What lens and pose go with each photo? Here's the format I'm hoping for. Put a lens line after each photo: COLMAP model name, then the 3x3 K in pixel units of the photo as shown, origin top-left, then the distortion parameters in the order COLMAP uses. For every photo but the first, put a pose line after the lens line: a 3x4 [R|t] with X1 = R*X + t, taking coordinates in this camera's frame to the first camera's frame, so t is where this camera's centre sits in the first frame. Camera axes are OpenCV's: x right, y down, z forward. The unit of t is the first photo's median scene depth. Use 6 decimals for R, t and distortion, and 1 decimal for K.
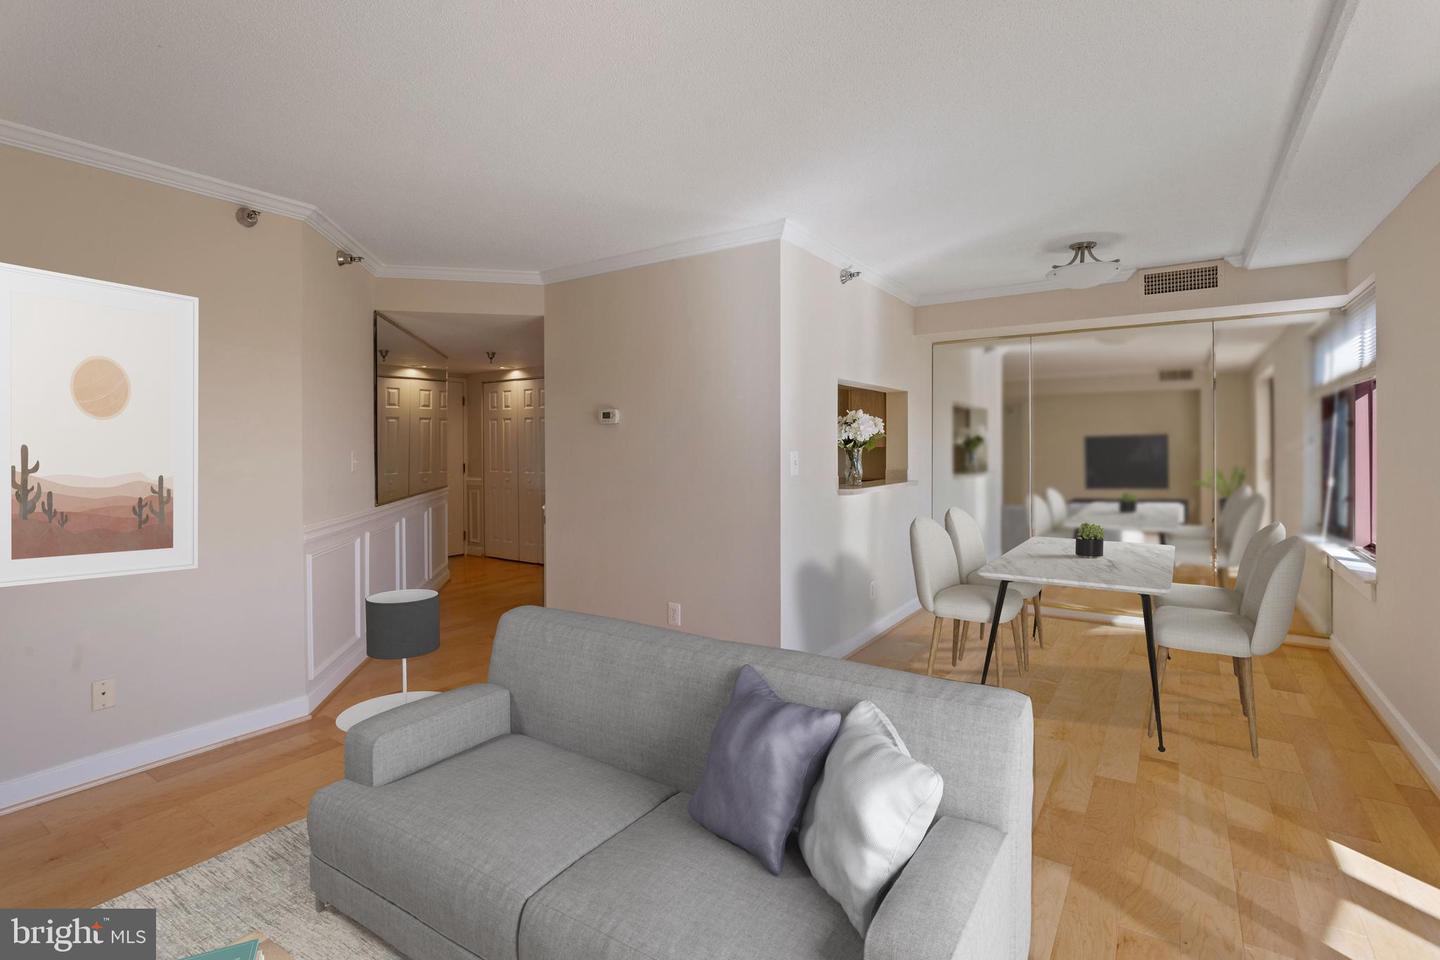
lens RADIAL K [[683.6, 0, 720.5], [0, 683.6, 444.9], [0, 0, 1]] dist [-0.002085, 0.000034]
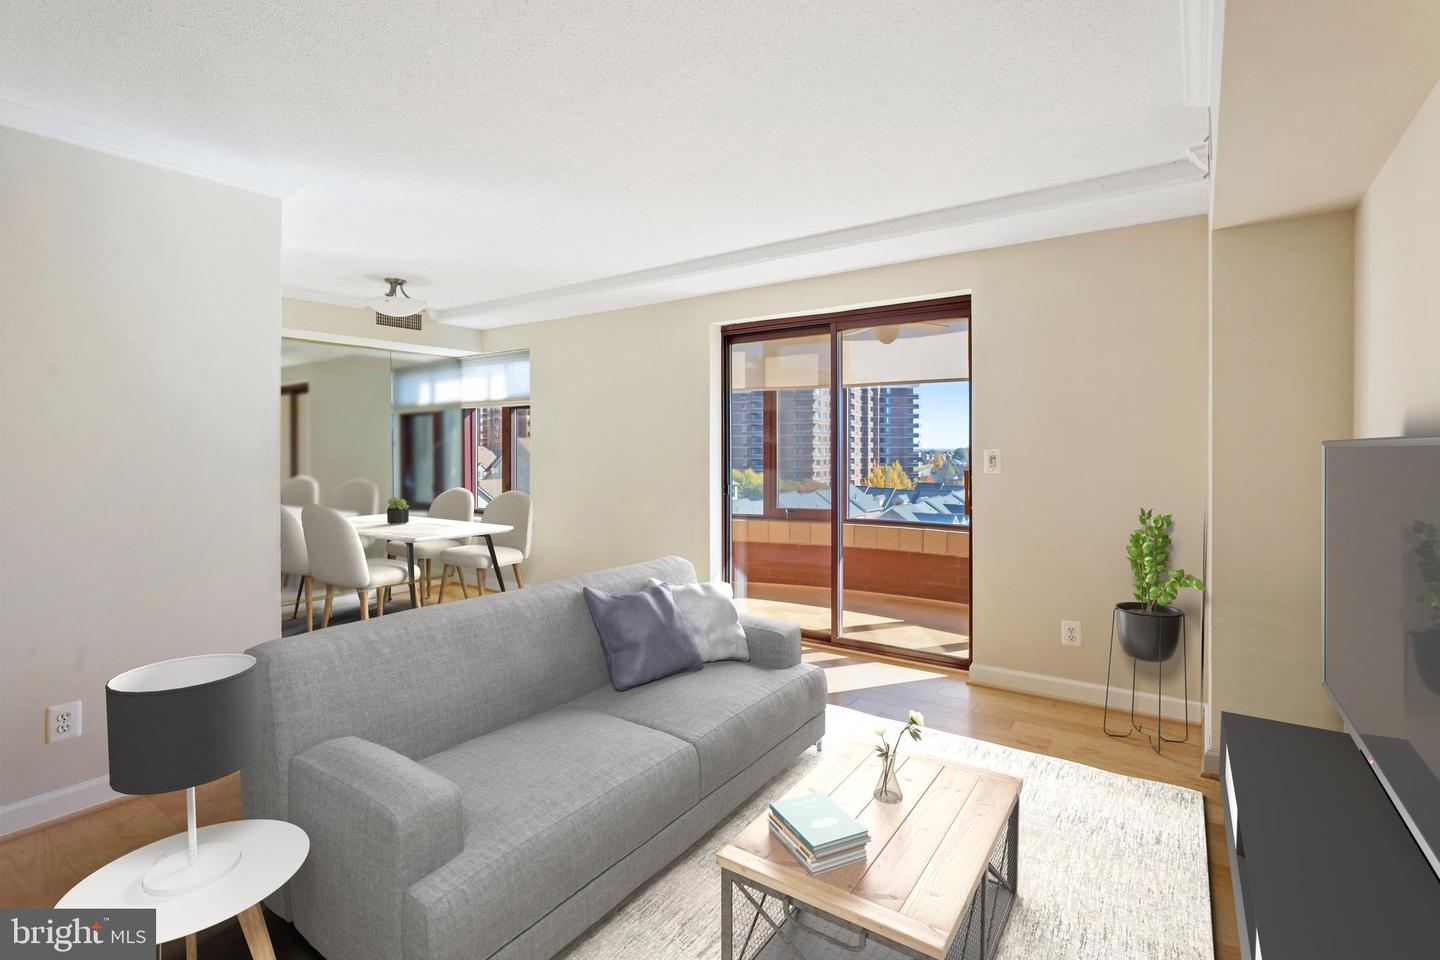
lens RADIAL K [[684.4, 0, 721.7], [0, 684.4, 454.1], [0, 0, 1]] dist [-0.014360, 0.009219]
pose [[0.036498, -0.009257, 0.999291, -0.482662], [0.000415, 0.999957, 0.009248, 0.000720], [-0.999334, 0.000077, 0.036500, 0.285790]]
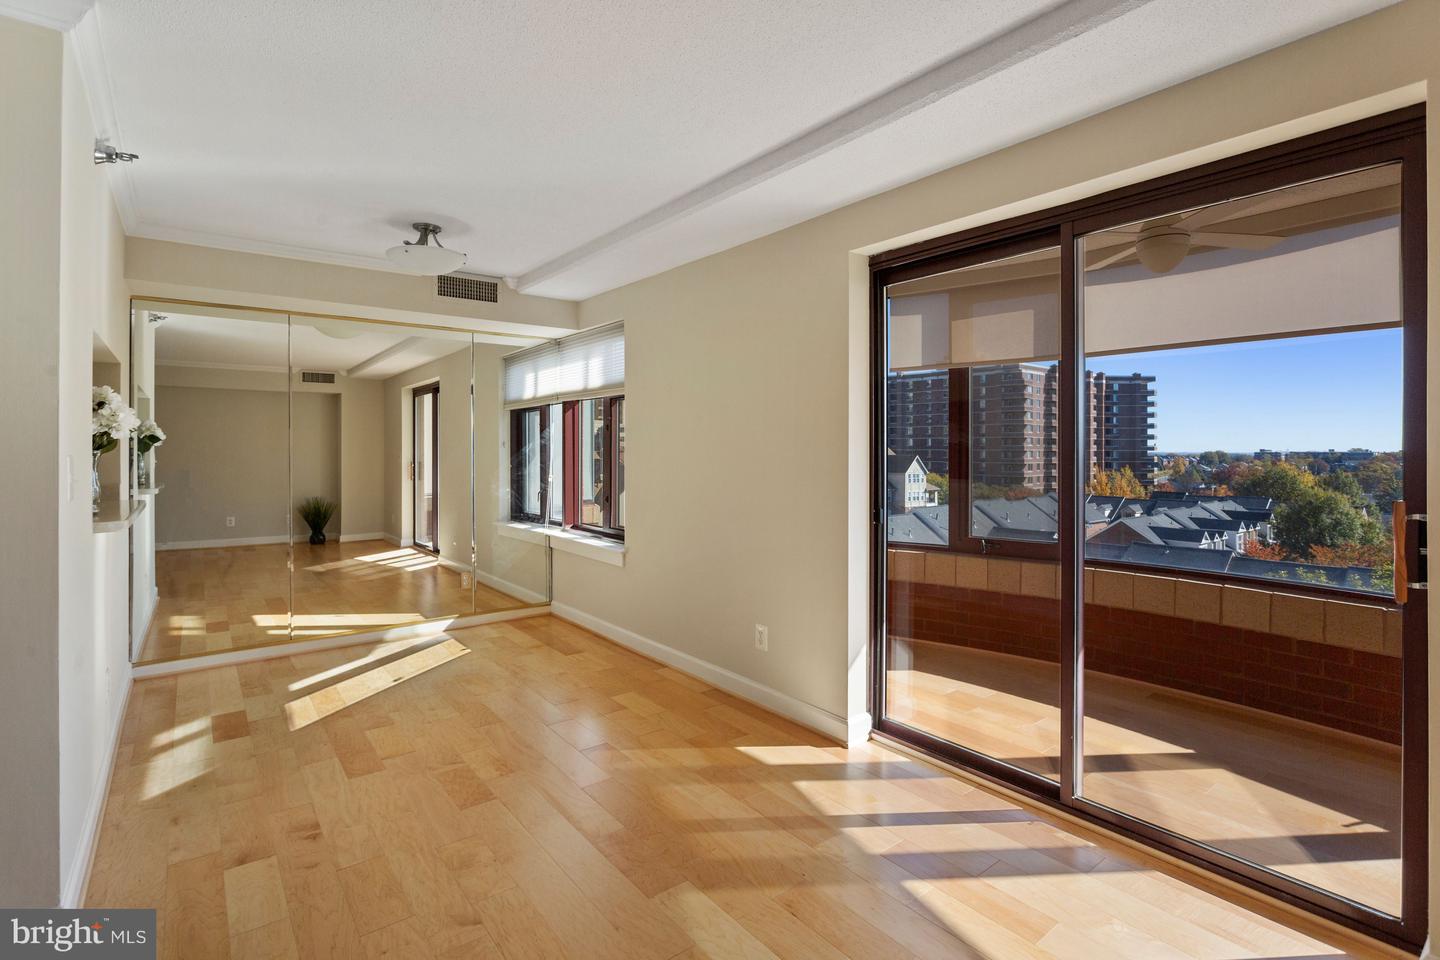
lens RADIAL K [[684.4, 0, 721.7], [0, 684.4, 454.1], [0, 0, 1]] dist [-0.014360, 0.009219]
pose [[0.315129, -0.004738, 0.949037, -0.152803], [-0.002511, 0.999980, 0.005826, 0.001674], [-0.949046, -0.004219, 0.315111, 0.255238]]
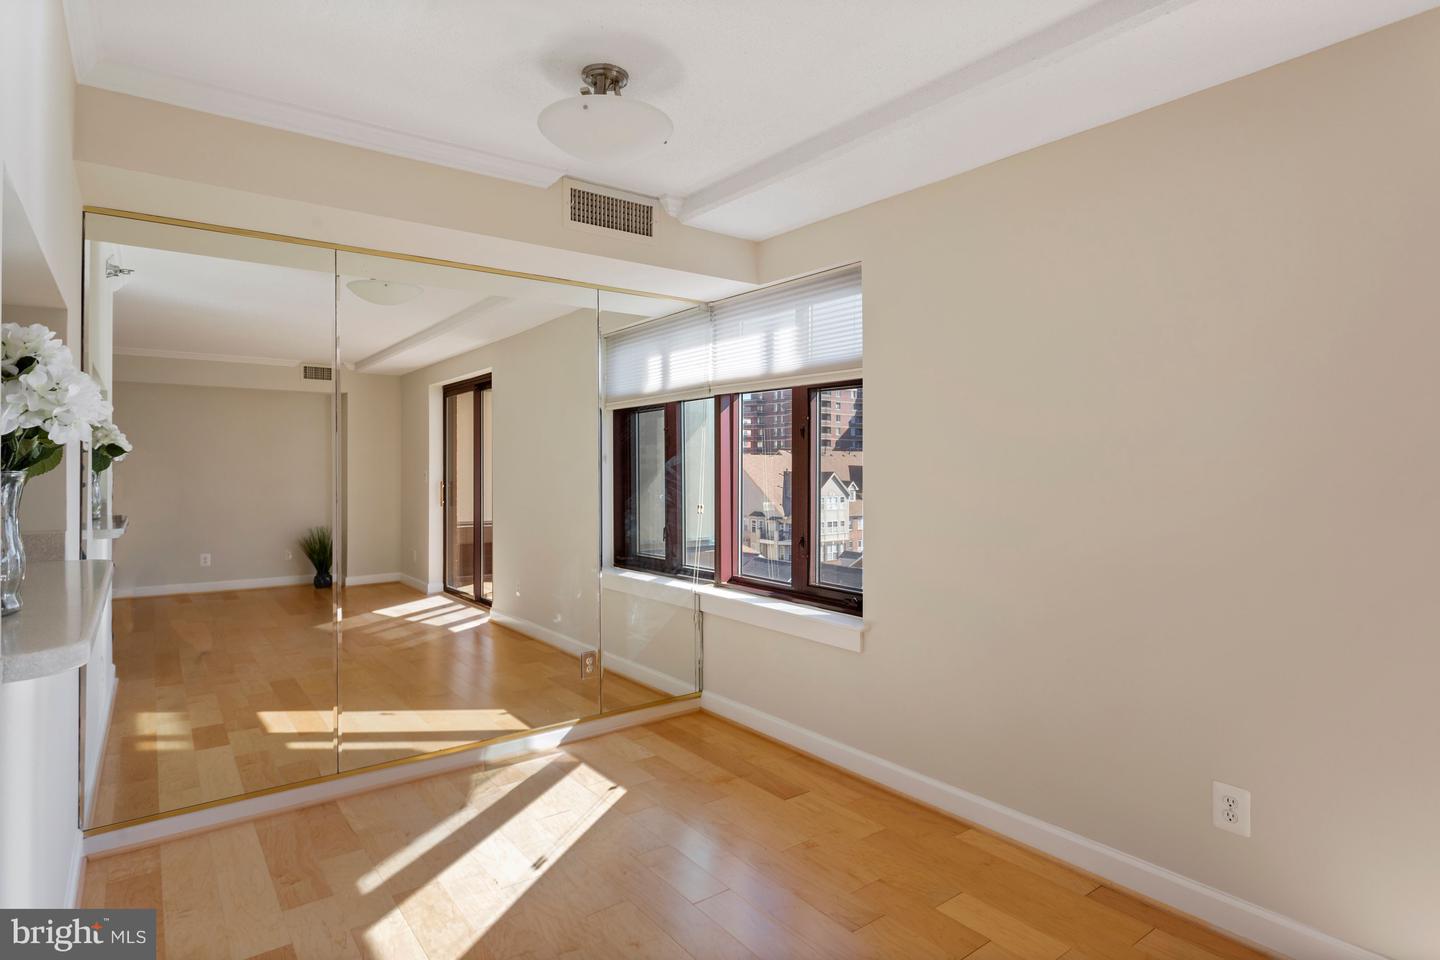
lens RADIAL K [[770.5, 0, 730.2], [0, 770.5, 465.9], [0, 0, 1]] dist [-0.002706, 0.001588]
pose [[0.322559, 0.000311, 0.946549, 0.009362], [-0.001602, 0.999999, 0.000217, 0.001113], [-0.946548, -0.001587, 0.322559, 0.538307]]
